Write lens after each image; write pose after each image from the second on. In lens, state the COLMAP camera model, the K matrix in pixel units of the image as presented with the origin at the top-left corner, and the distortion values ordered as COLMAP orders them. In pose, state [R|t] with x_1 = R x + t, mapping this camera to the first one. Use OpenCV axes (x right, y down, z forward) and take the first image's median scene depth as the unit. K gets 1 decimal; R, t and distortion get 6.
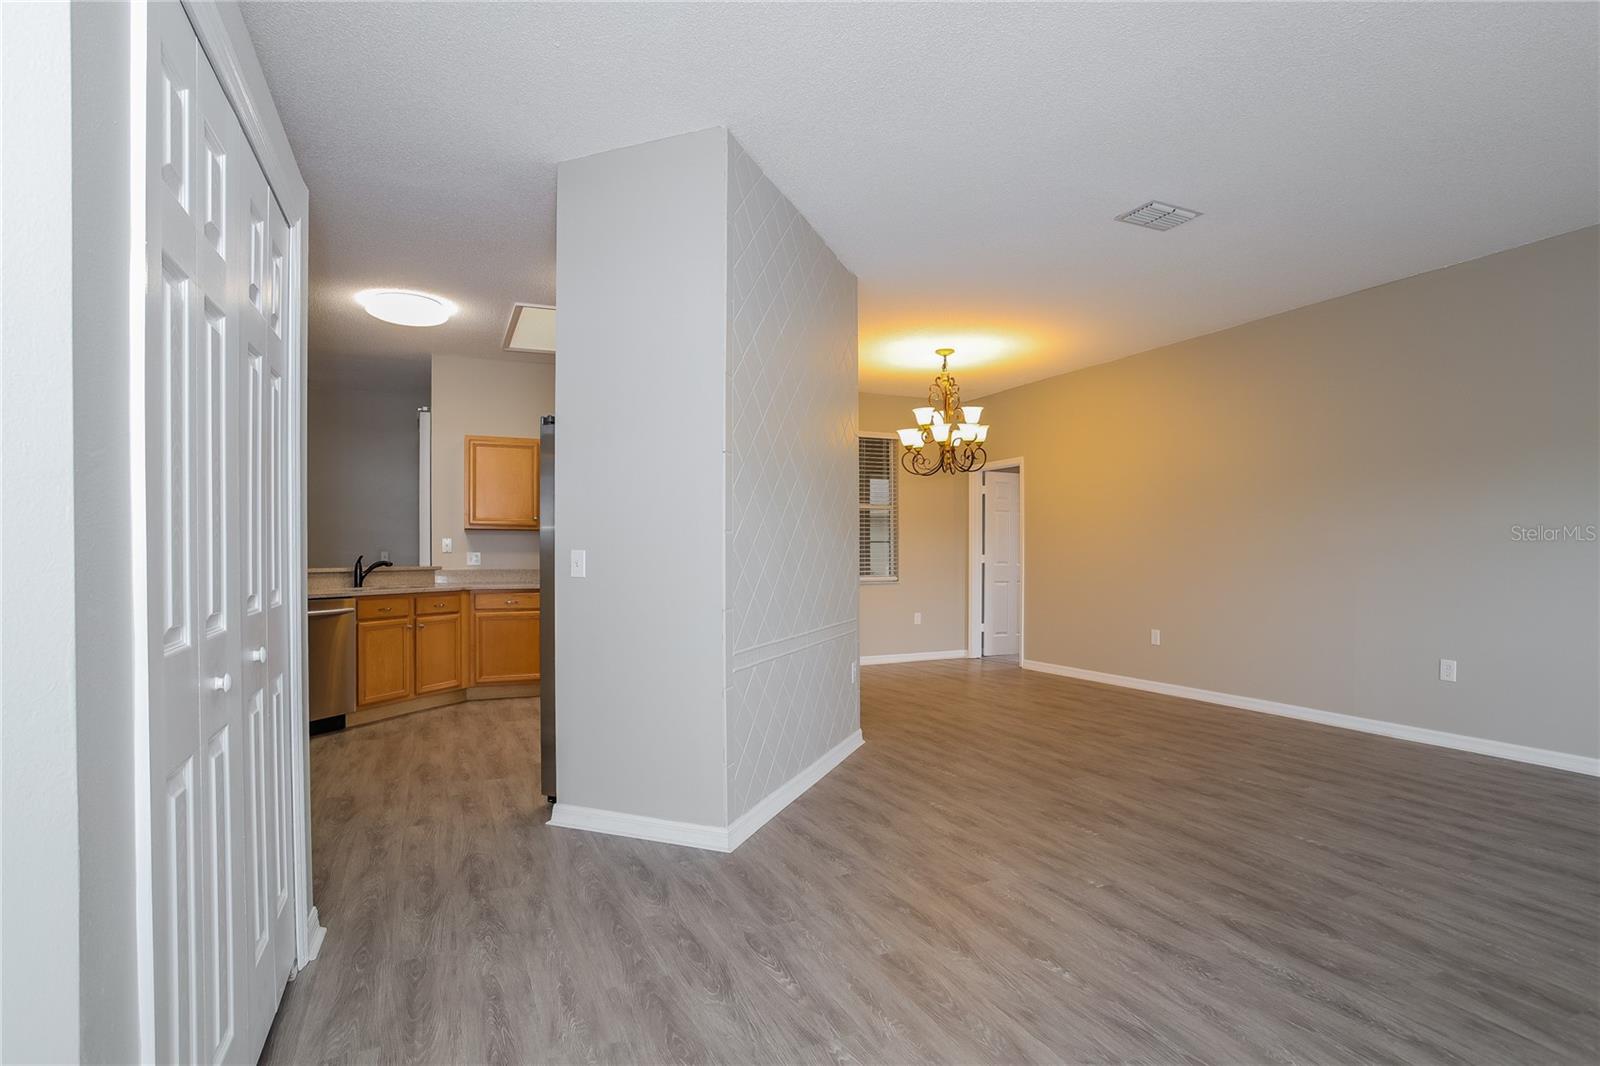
lens RADIAL K [[779.7, 0, 838.5], [0, 779.7, 561.3], [0, 0, 1]] dist [-0.003599, -0.000276]
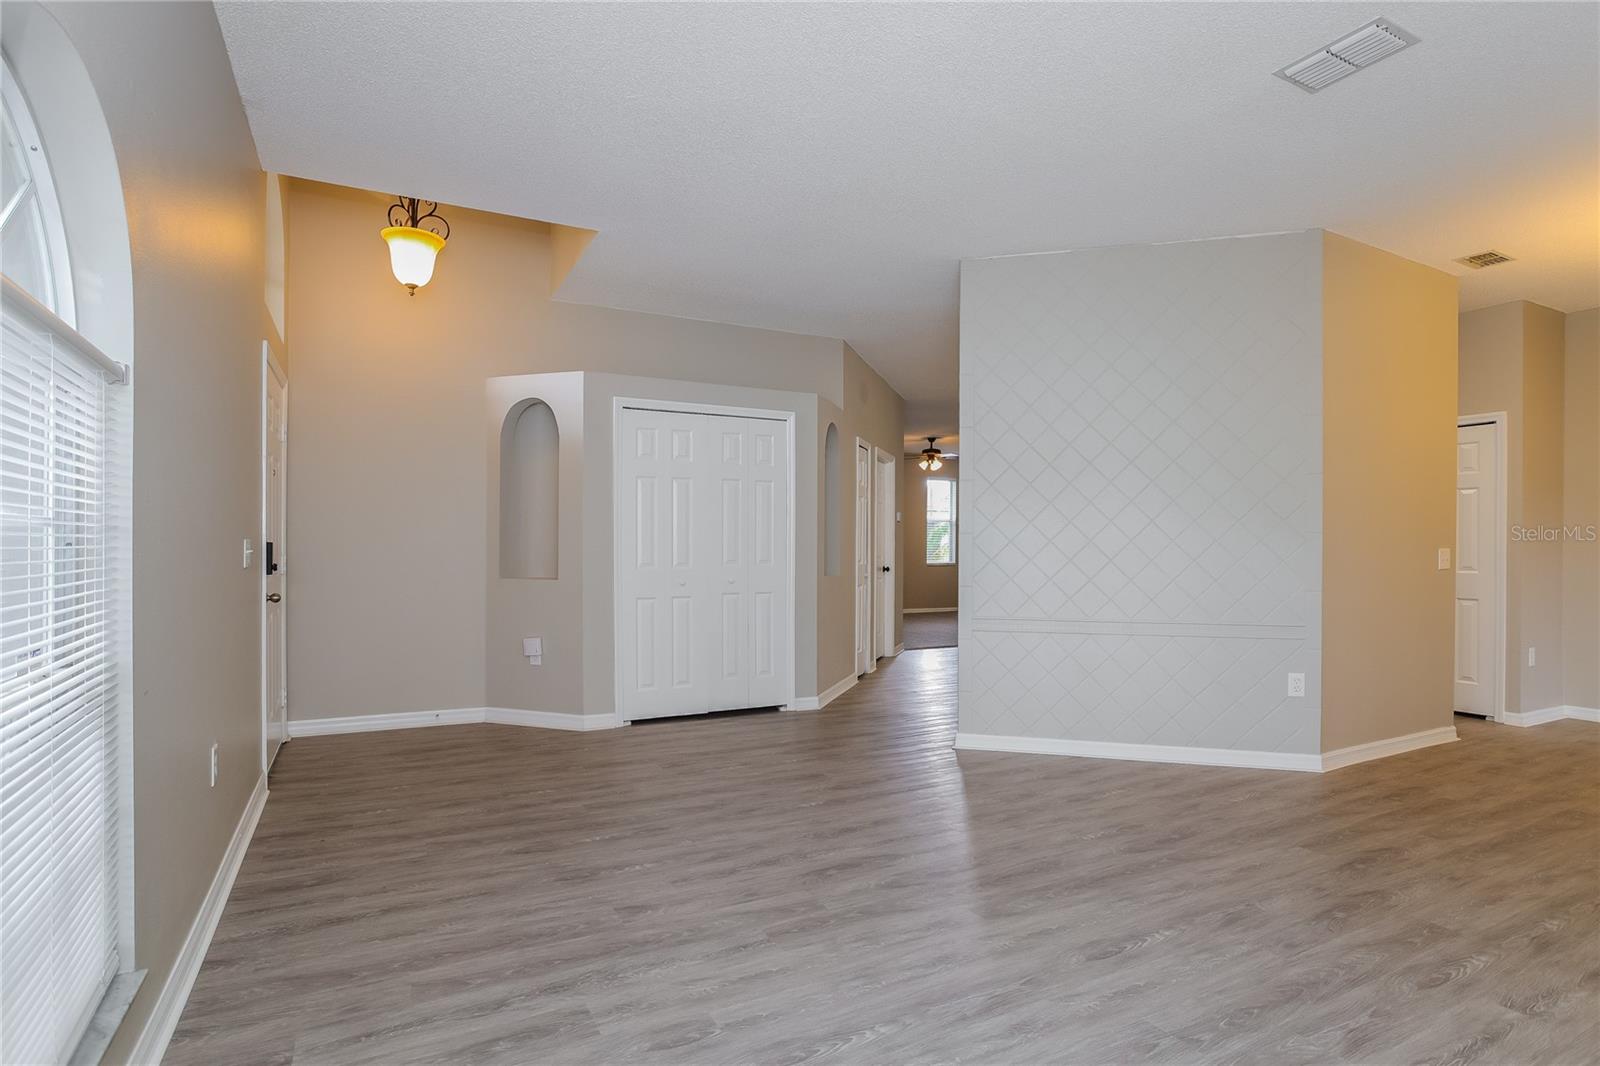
lens RADIAL K [[817.5, 0, 816.8], [0, 817.5, 553.4], [0, 0, 1]] dist [-0.002104, 0.000026]
pose [[0.057367, 0.008847, -0.998314, 1.165844], [-0.005900, 0.999946, 0.008522, -0.012573], [0.998336, 0.005401, 0.057416, 0.527348]]
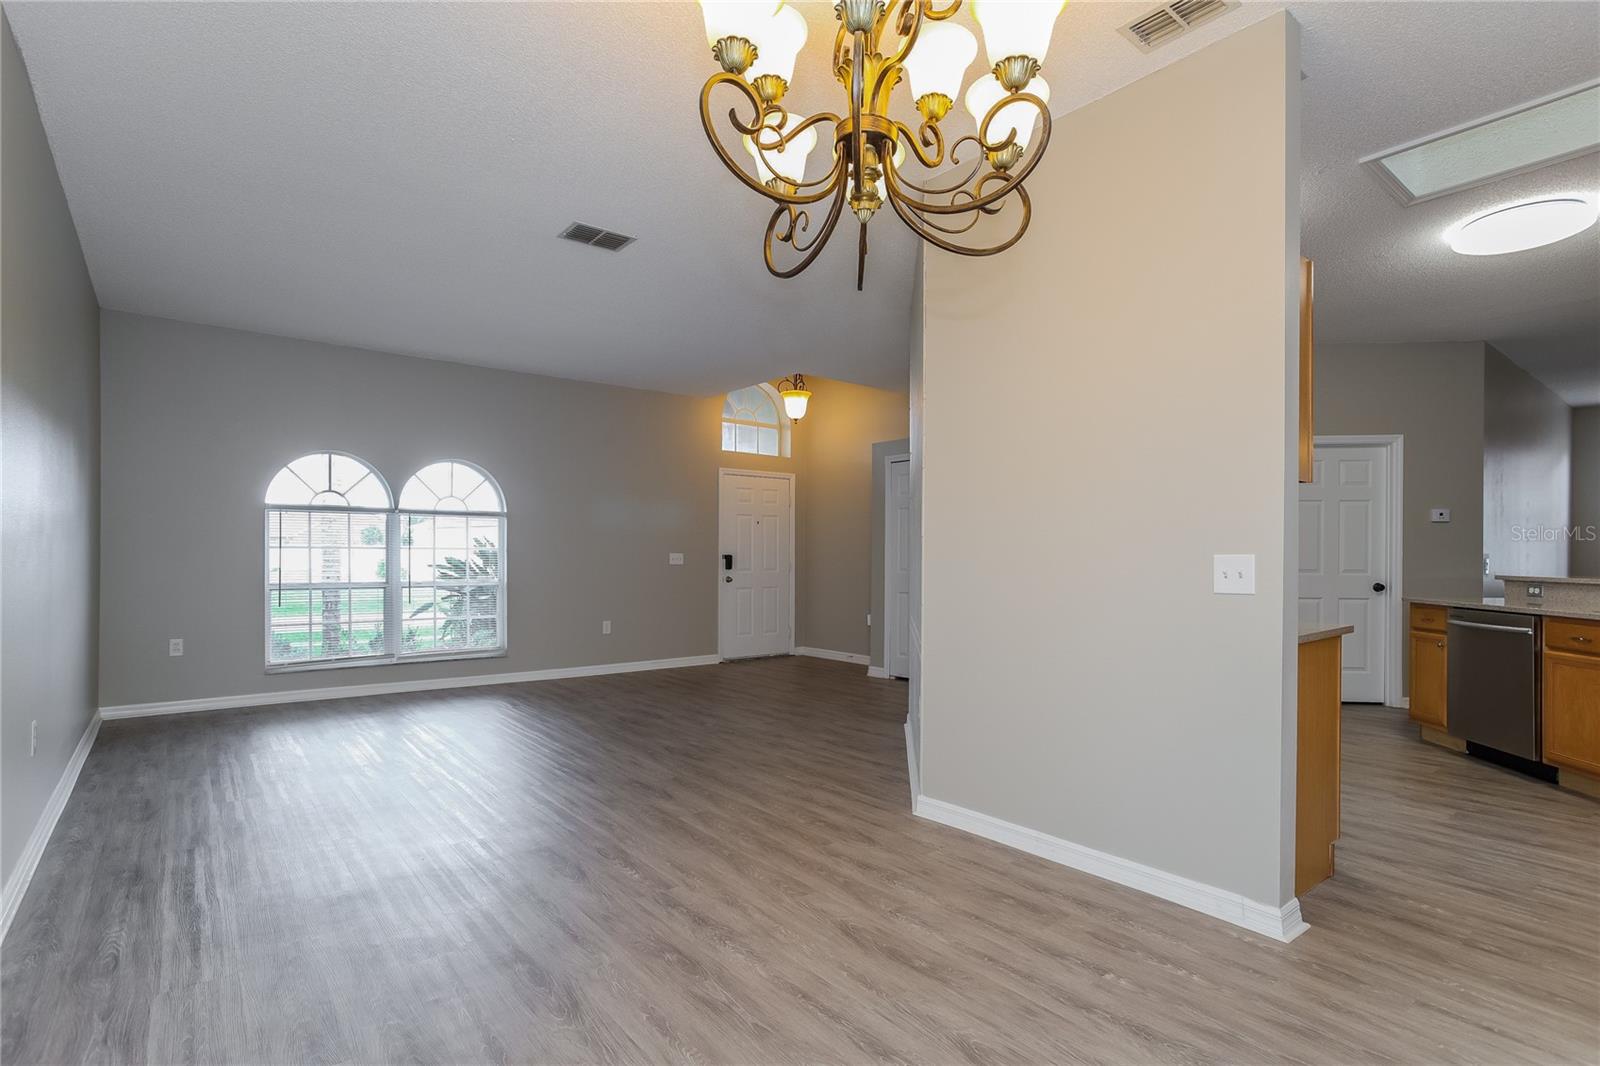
lens RADIAL K [[817.5, 0, 816.8], [0, 817.5, 553.4], [0, 0, 1]] dist [-0.002104, 0.000026]
pose [[-0.975699, -0.003895, -0.219081, 0.386774], [-0.004744, 0.999983, 0.003349, -0.022086], [0.219064, 0.004307, -0.975701, 2.285274]]
